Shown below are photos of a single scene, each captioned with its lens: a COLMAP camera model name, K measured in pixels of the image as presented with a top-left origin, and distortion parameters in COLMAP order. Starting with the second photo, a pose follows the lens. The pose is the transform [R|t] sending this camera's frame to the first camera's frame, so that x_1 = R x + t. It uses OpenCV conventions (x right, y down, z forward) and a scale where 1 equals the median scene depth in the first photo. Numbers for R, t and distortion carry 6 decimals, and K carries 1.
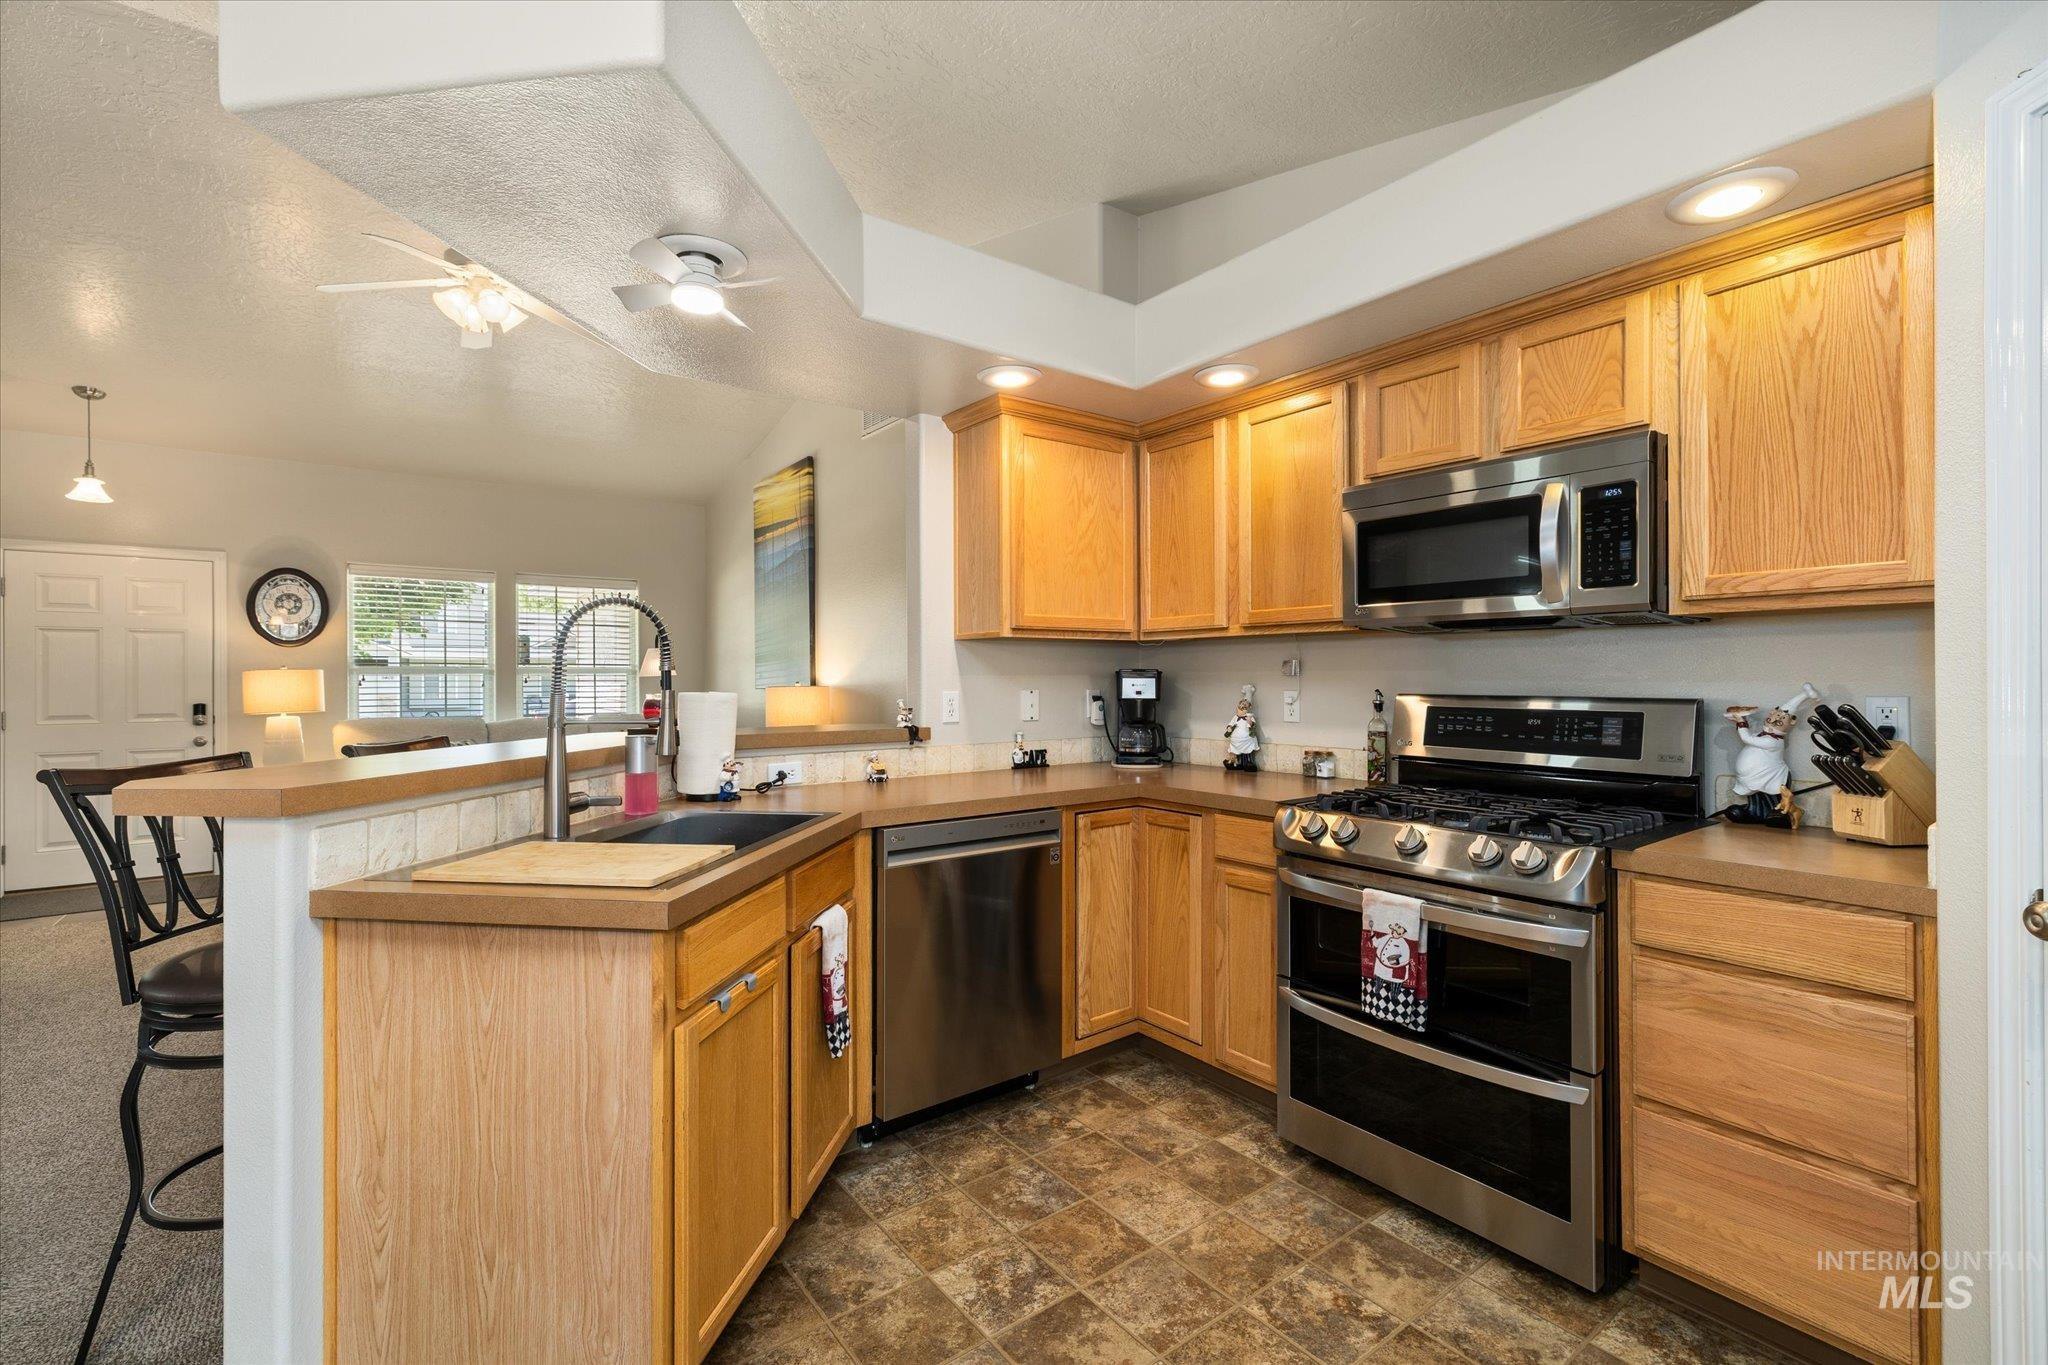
lens RADIAL K [[898.0, 0, 1024.9], [0, 898.0, 675.9], [0, 0, 1]] dist [0.008367, -0.002344]
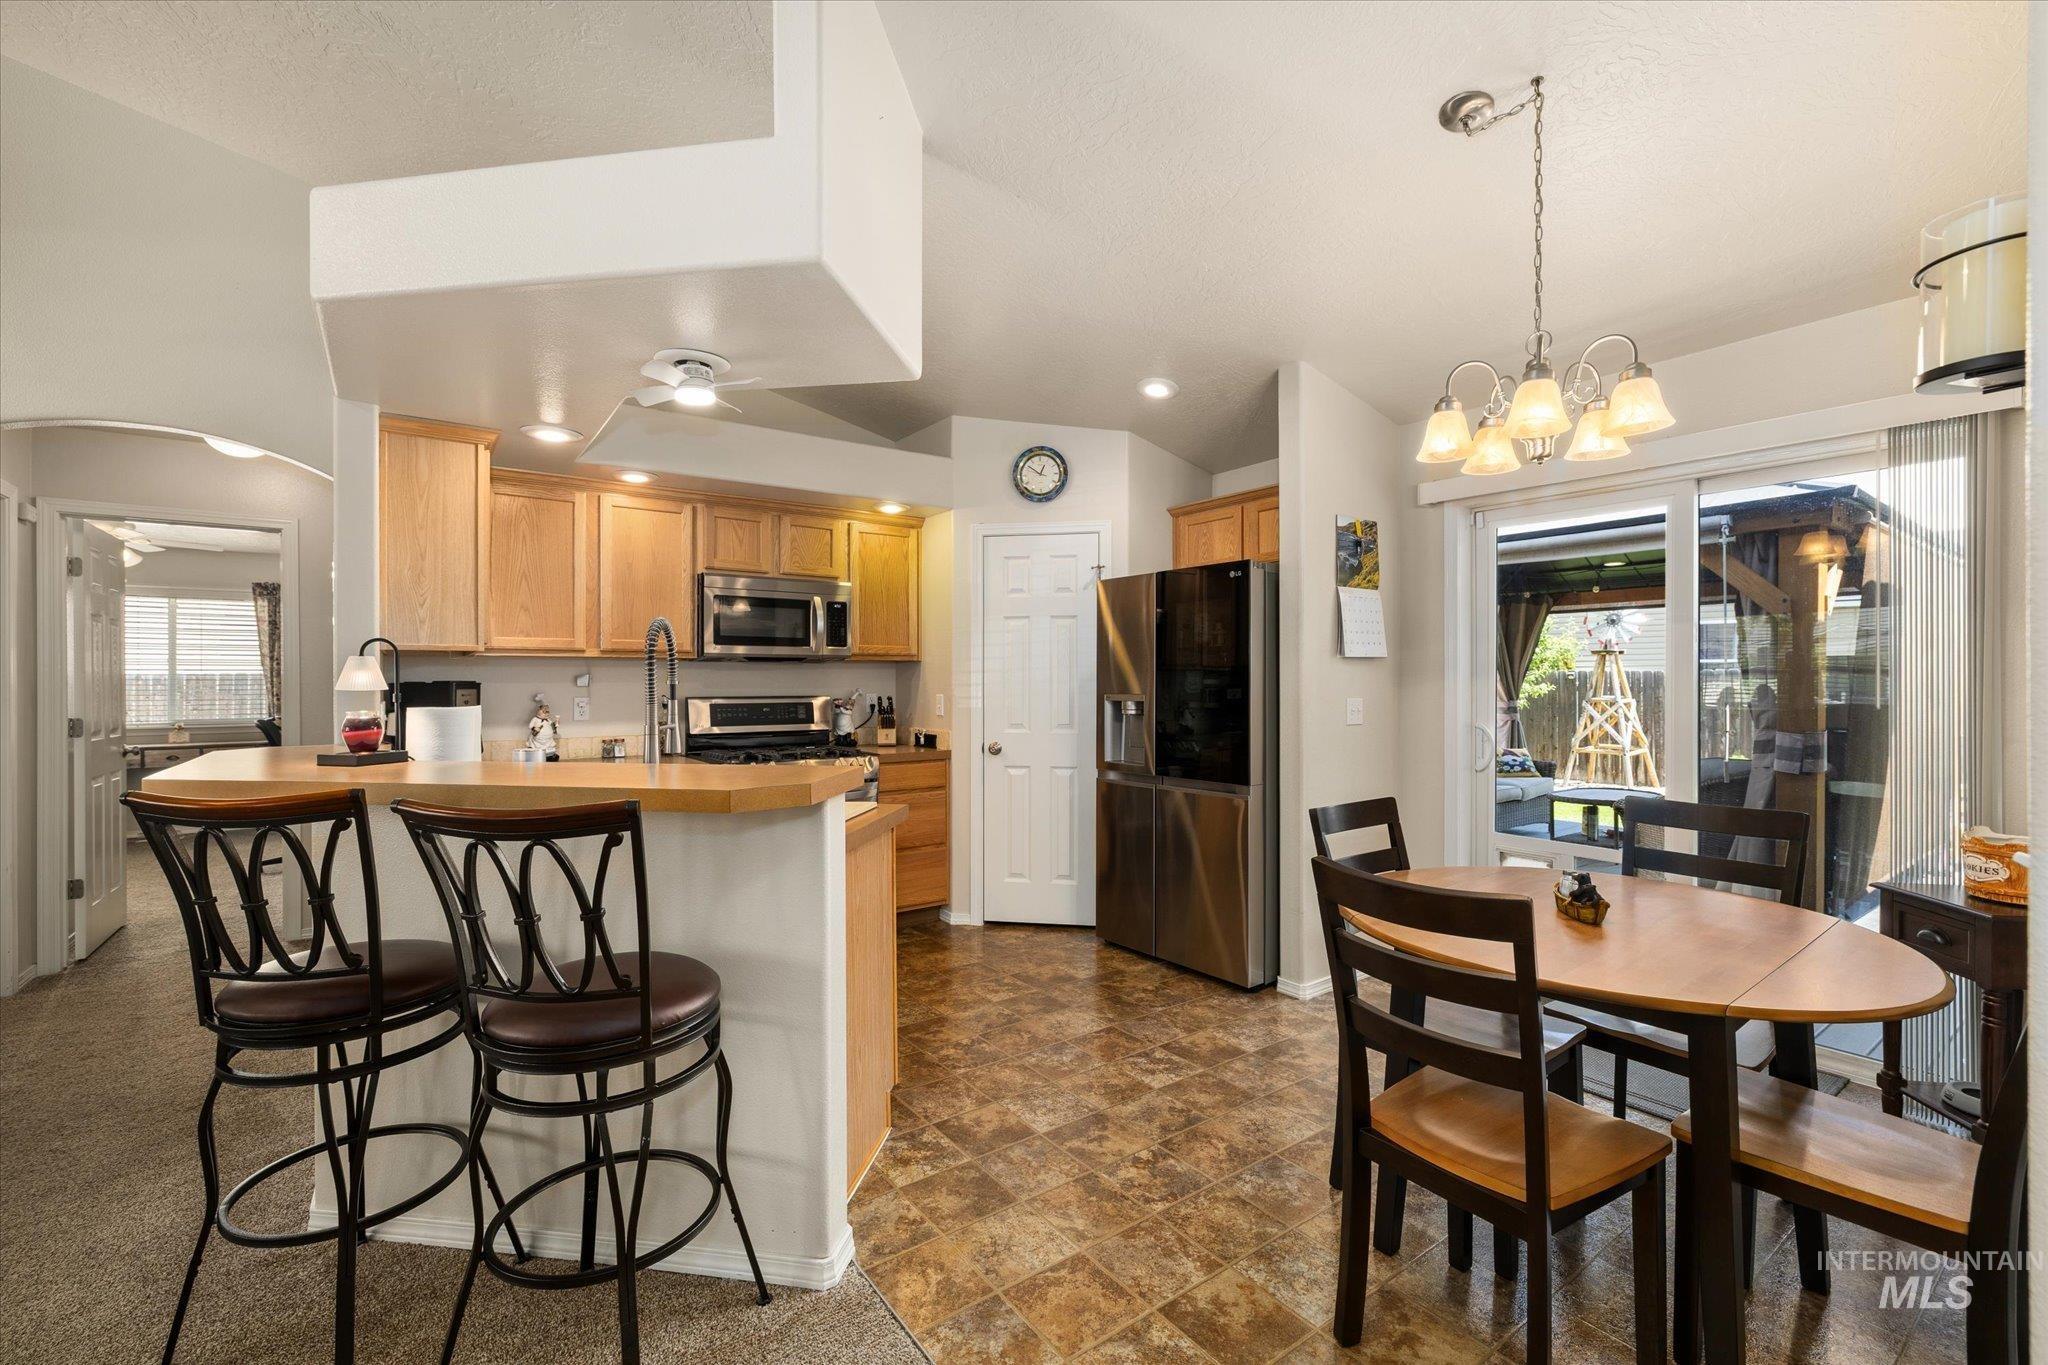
lens RADIAL K [[865.7, 0, 1013.2], [0, 865.7, 676.8], [0, 0, 1]] dist [-0.000580, 0.001558]
pose [[0.027074, 0.005704, 0.999617, -1.098912], [0.001353, 0.999983, -0.005743, -0.006754], [-0.999633, 0.001508, 0.027066, 0.352358]]
